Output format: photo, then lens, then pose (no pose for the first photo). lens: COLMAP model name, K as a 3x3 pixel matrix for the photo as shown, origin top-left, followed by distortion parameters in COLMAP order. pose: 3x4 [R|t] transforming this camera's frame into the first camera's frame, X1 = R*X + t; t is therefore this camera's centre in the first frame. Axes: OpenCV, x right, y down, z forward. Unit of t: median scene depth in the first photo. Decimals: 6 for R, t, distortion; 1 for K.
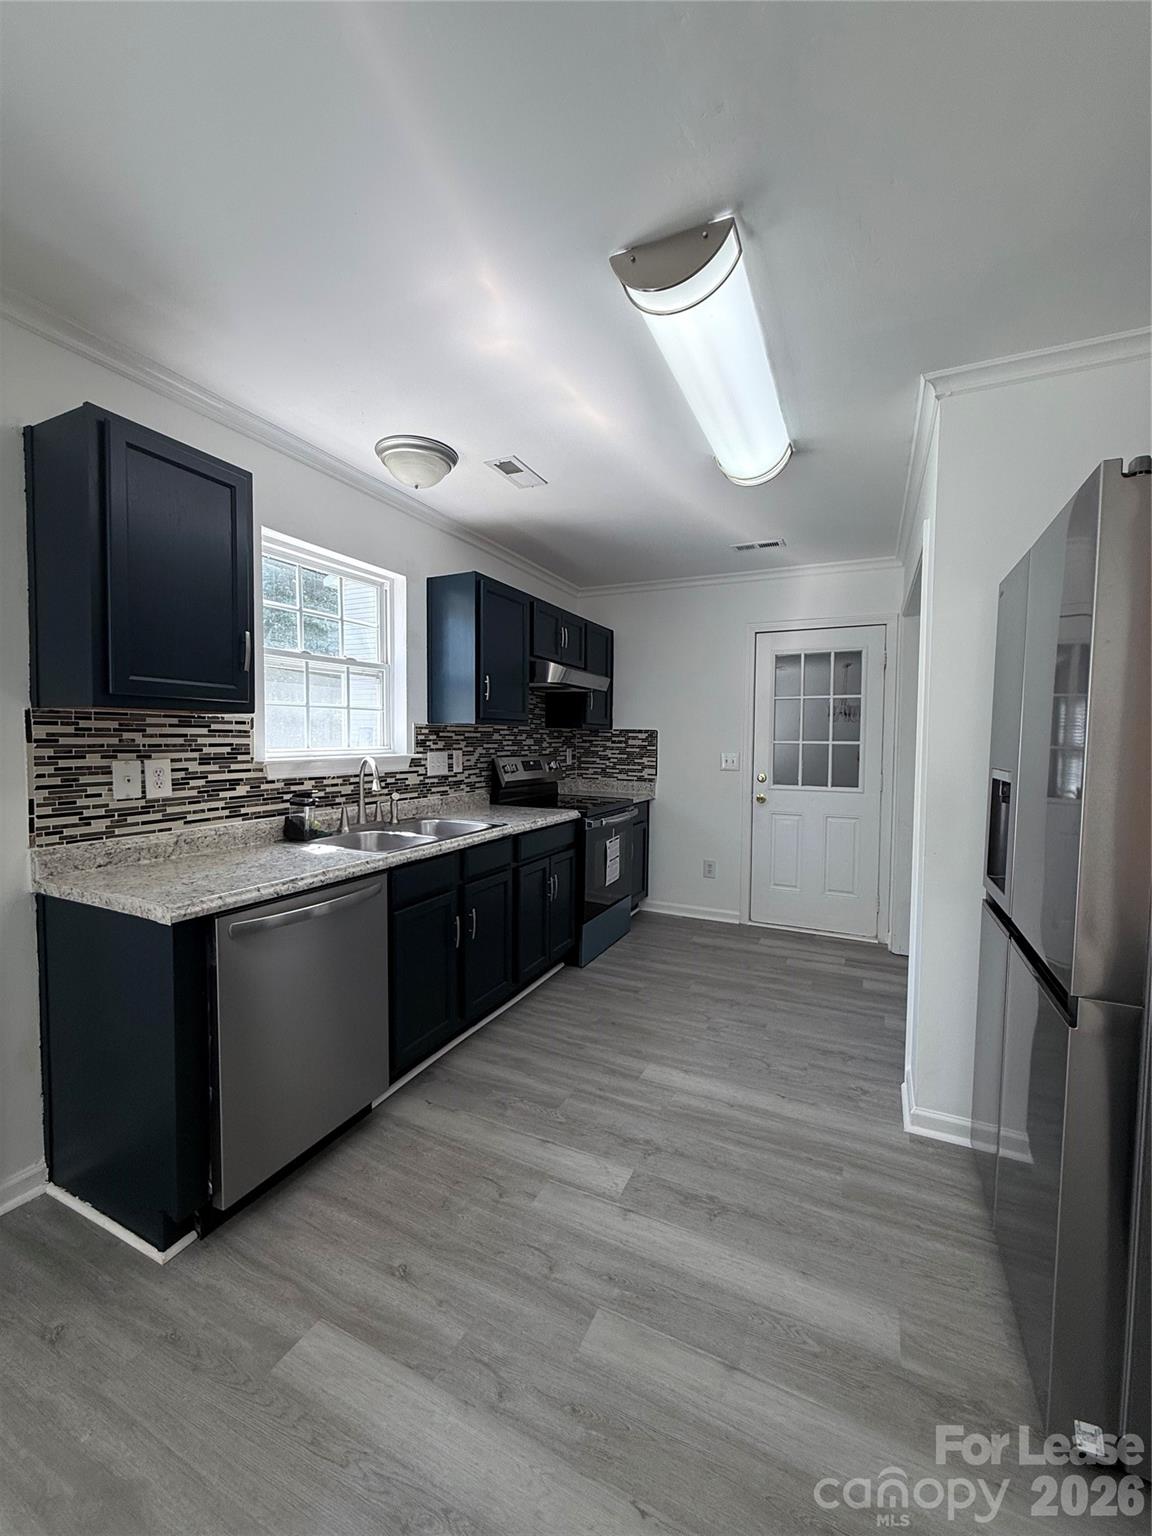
lens RADIAL K [[618.0, 0, 575.2], [0, 618.0, 764.2], [0, 0, 1]] dist [0.002050, 0.000195]
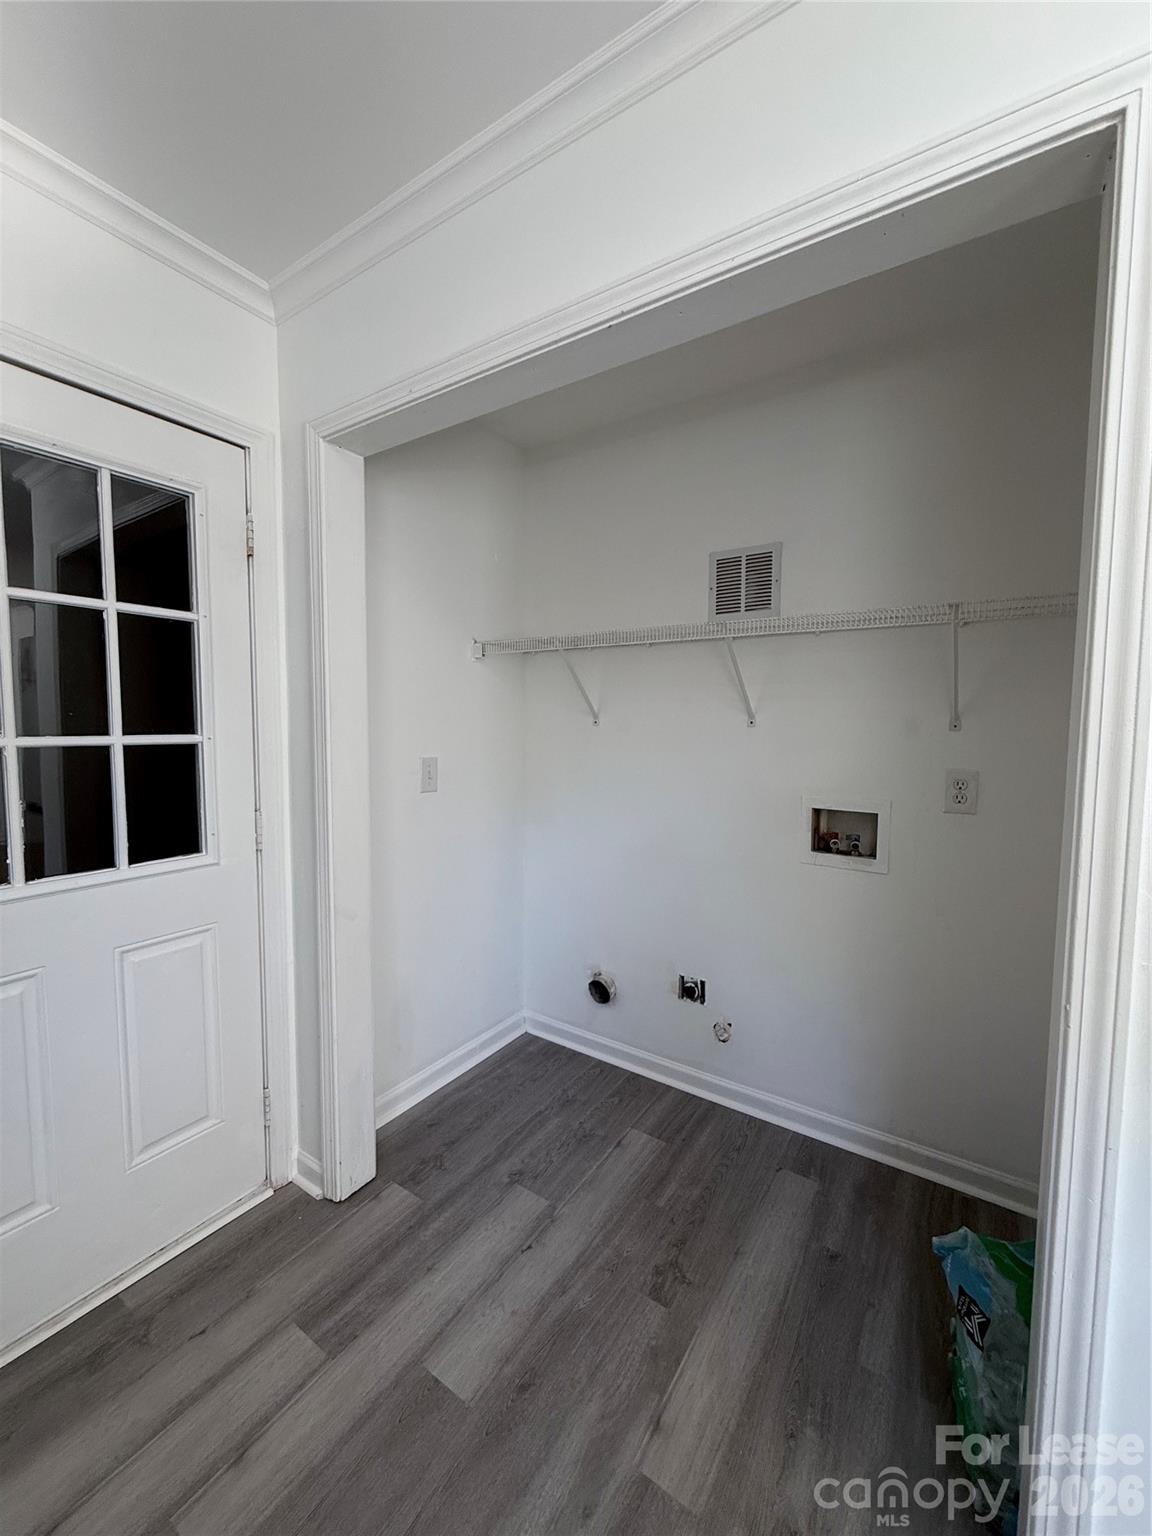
lens RADIAL K [[618.0, 0, 575.2], [0, 618.0, 764.2], [0, 0, 1]] dist [0.002050, 0.000195]
pose [[0.136272, -0.077731, 0.987617, 0.142569], [0.037817, 0.996599, 0.073220, -0.048772], [-0.989949, 0.027370, 0.138748, 0.924444]]
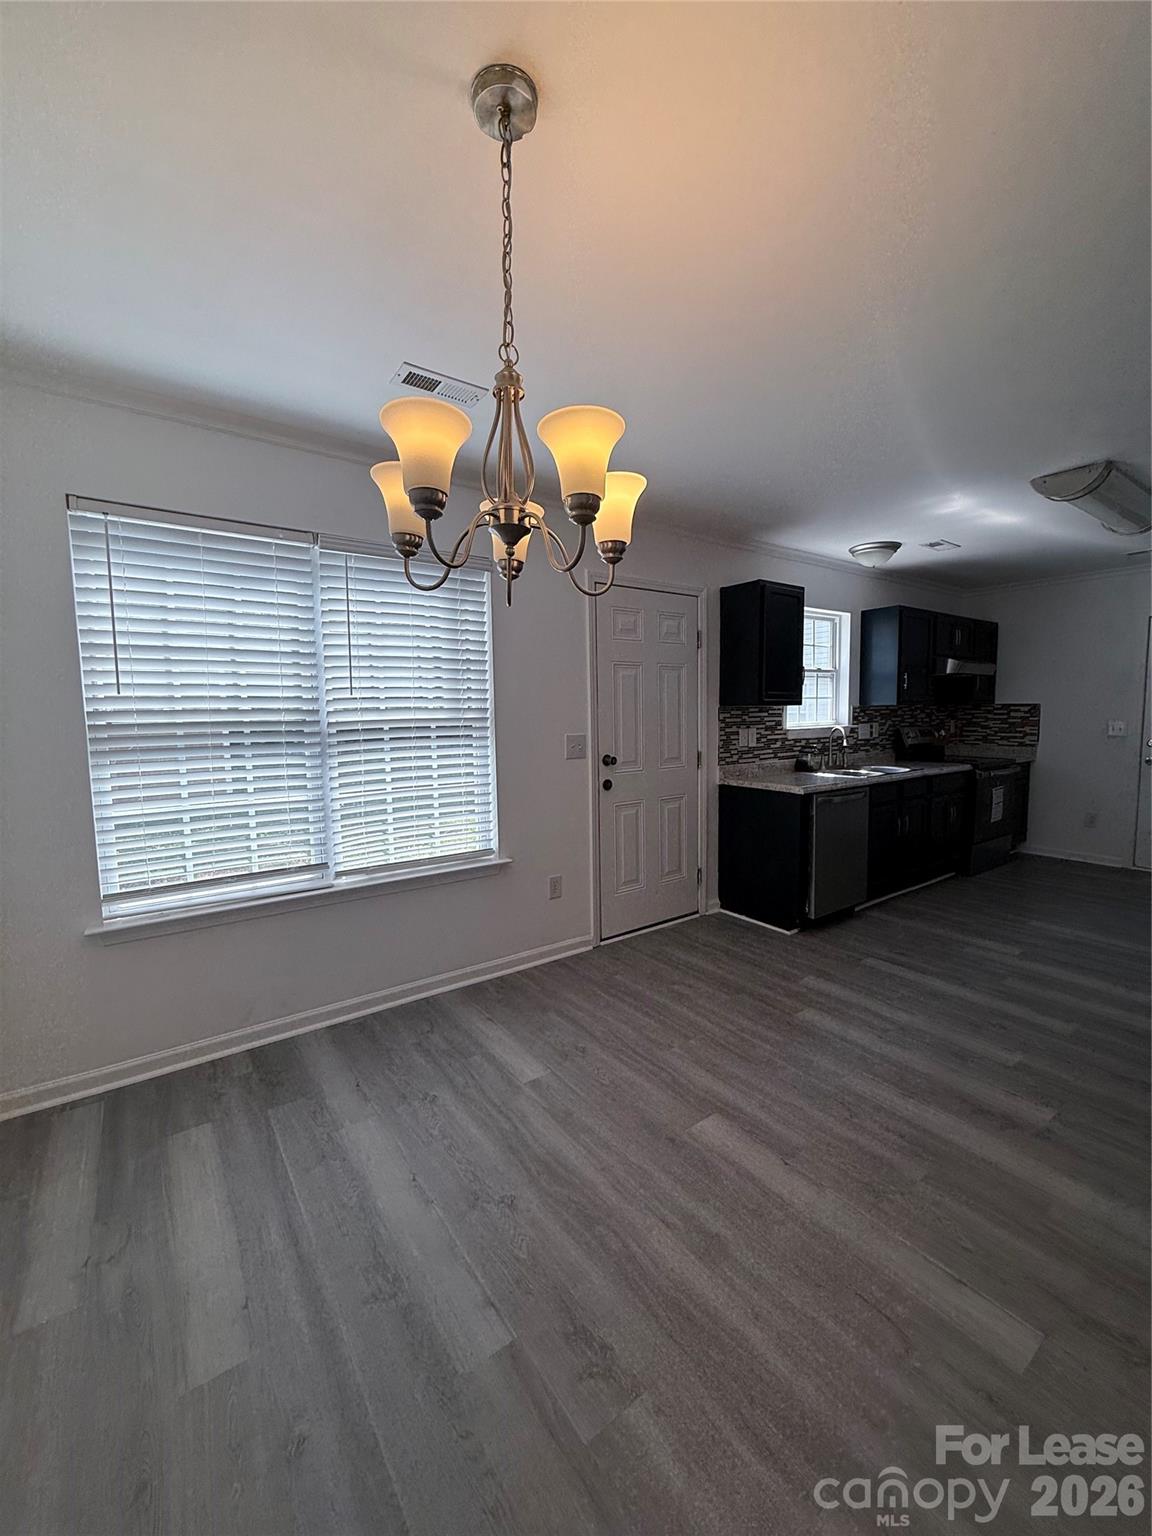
lens RADIAL K [[618.0, 0, 575.2], [0, 618.0, 764.2], [0, 0, 1]] dist [0.002050, 0.000195]
pose [[0.878917, 0.019593, -0.476572, -0.127887], [0.000660, 0.999105, 0.042295, 0.016131], [0.476974, -0.037488, 0.878118, -0.732282]]
